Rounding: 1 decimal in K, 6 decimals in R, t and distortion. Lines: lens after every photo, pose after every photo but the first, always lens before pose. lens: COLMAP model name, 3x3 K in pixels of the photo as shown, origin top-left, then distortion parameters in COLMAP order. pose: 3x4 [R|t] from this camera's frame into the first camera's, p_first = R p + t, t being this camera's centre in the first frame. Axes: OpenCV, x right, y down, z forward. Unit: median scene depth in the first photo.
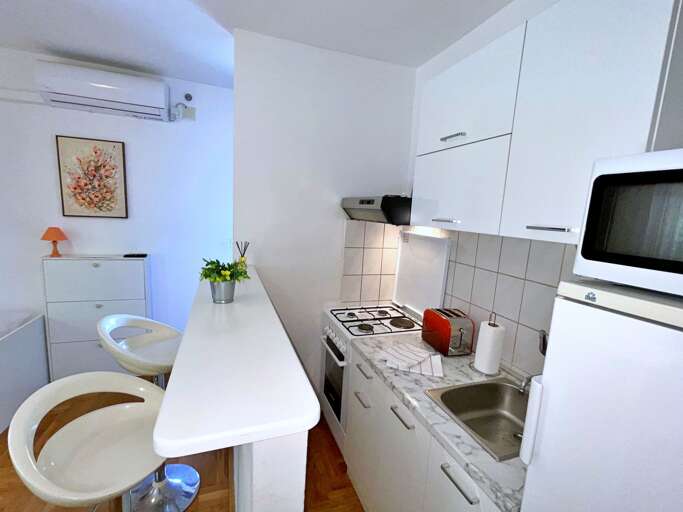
lens RADIAL K [[316.1, 0, 341.4], [0, 316.1, 258.6], [0, 0, 1]] dist [-0.004174, 0.001490]
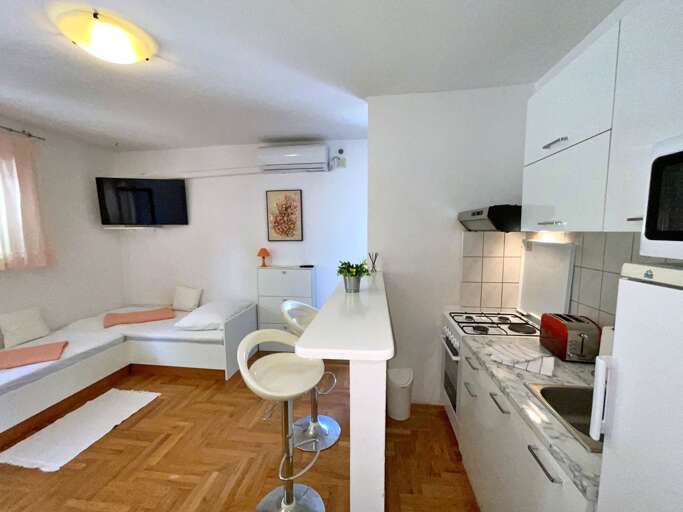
lens RADIAL K [[279.6, 0, 338.7], [0, 279.6, 257.3], [0, 0, 1]] dist [-0.004444, 0.001220]
pose [[0.886640, -0.018670, -0.462083, 0.096042], [-0.011740, 0.997954, -0.062849, 0.041244], [0.462311, 0.061149, 0.884607, -0.086752]]
